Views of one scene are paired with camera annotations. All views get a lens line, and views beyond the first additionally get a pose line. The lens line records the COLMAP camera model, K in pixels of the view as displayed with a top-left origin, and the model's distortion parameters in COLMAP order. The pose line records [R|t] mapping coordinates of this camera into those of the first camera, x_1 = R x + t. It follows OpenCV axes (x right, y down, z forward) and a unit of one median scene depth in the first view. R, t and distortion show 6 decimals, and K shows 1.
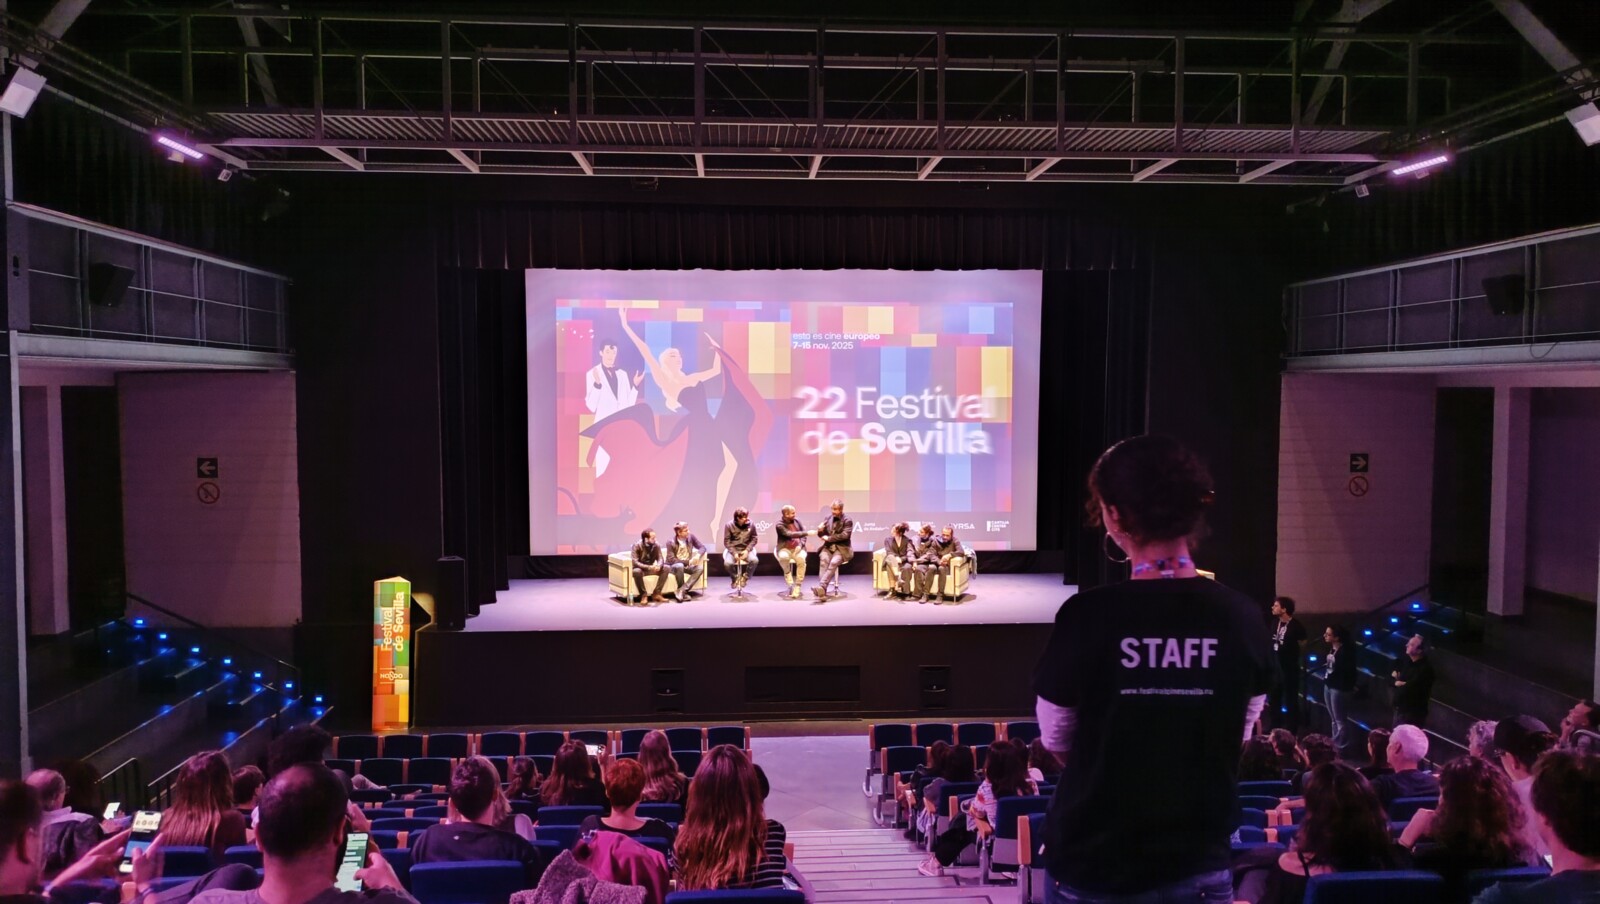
lens RADIAL K [[1138.2, 0, 800.0], [0, 1138.2, 452.0], [0, 0, 1]] dist [-0.003175, -0.000329]
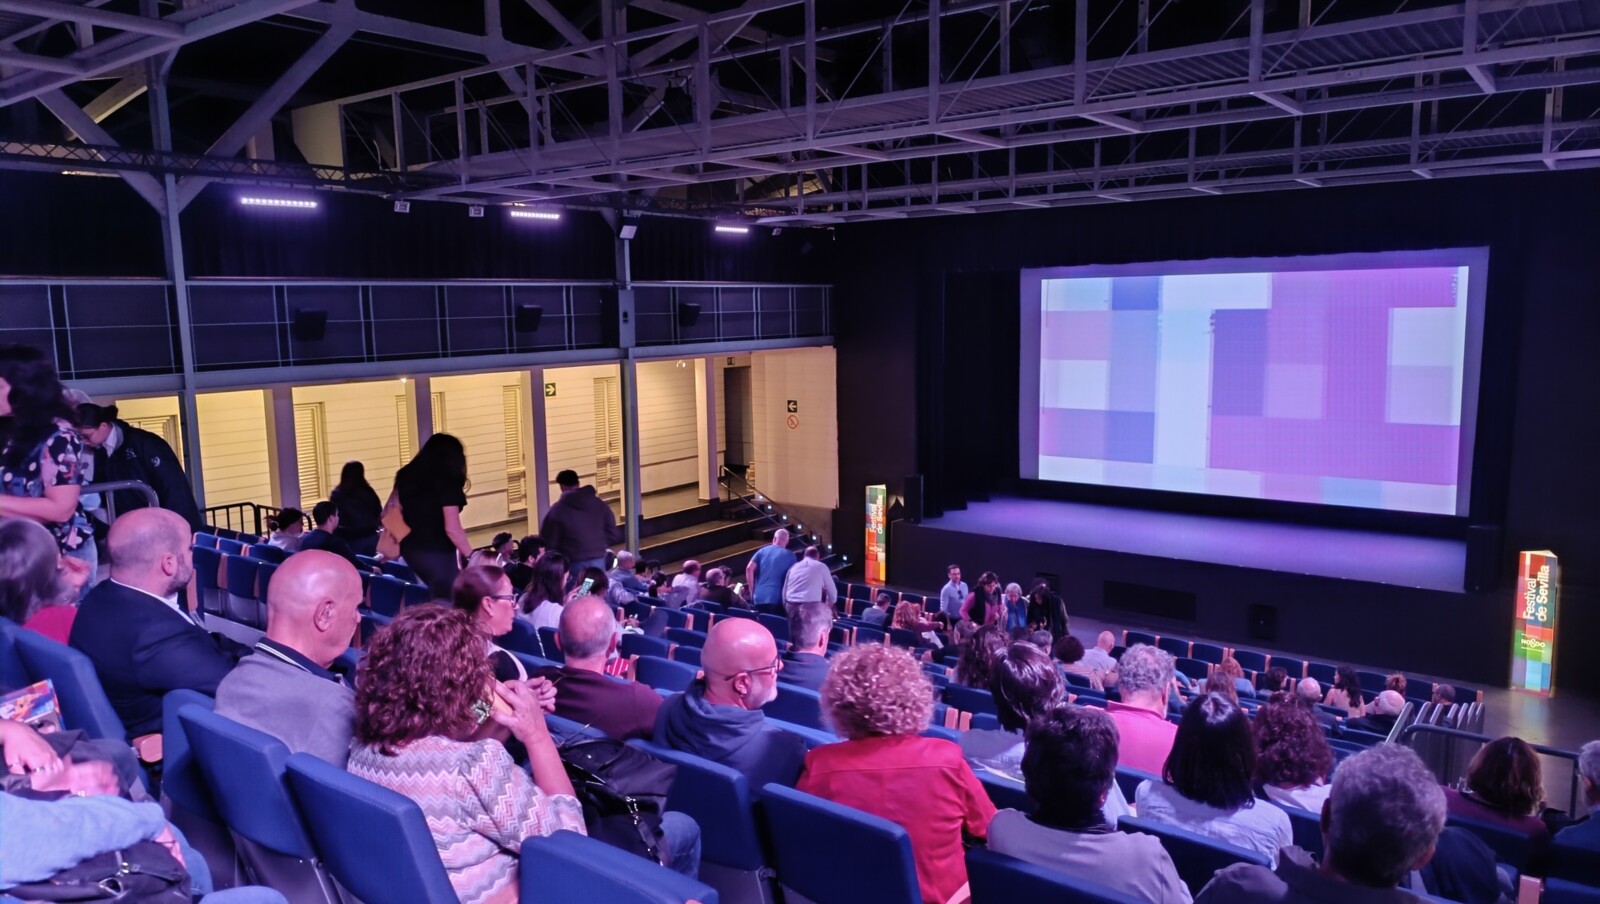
lens RADIAL K [[1138.2, 0, 800.0], [0, 1138.2, 452.0], [0, 0, 1]] dist [-0.003175, -0.000329]
pose [[0.760306, 0.083288, -0.644203, 0.612348], [-0.032275, 0.995365, 0.090597, -0.078391], [0.648763, -0.048090, 0.759470, -0.257270]]
